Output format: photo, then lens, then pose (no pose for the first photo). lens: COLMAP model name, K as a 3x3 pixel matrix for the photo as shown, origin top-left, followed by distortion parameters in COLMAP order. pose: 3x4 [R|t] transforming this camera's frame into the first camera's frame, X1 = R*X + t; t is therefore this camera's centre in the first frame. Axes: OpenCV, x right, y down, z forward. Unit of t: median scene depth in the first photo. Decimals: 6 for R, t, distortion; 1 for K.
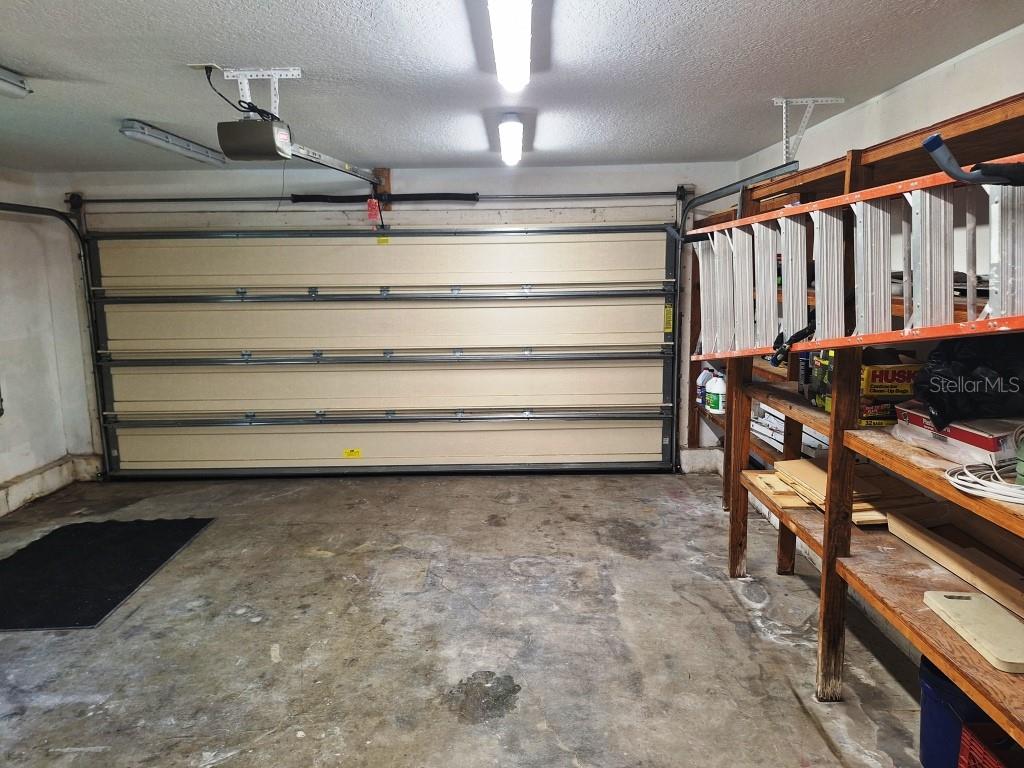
lens RADIAL K [[711.7, 0, 514.4], [0, 711.7, 383.8], [0, 0, 1]] dist [0.010673, -0.013557]
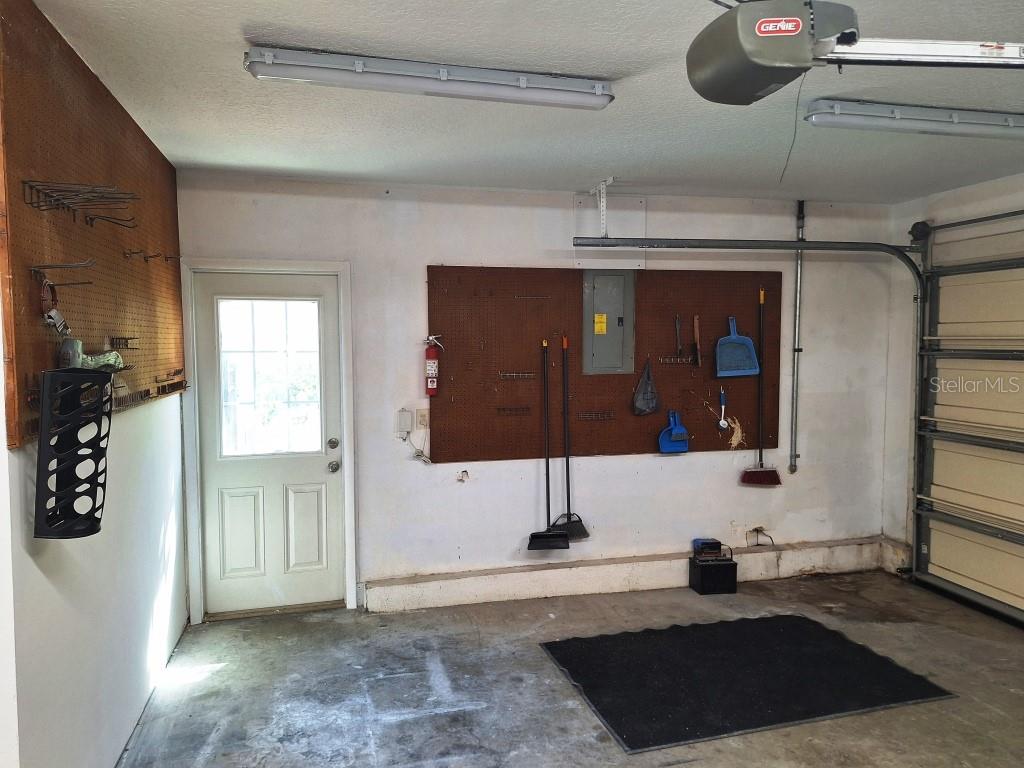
lens RADIAL K [[711.7, 0, 509.8], [0, 711.7, 388.0], [0, 0, 1]] dist [0.010673, -0.013557]
pose [[0.239092, 0.078140, -0.967848, 0.070319], [-0.148473, 0.987977, 0.043087, -0.044655], [0.959579, 0.133398, 0.247819, 0.371050]]
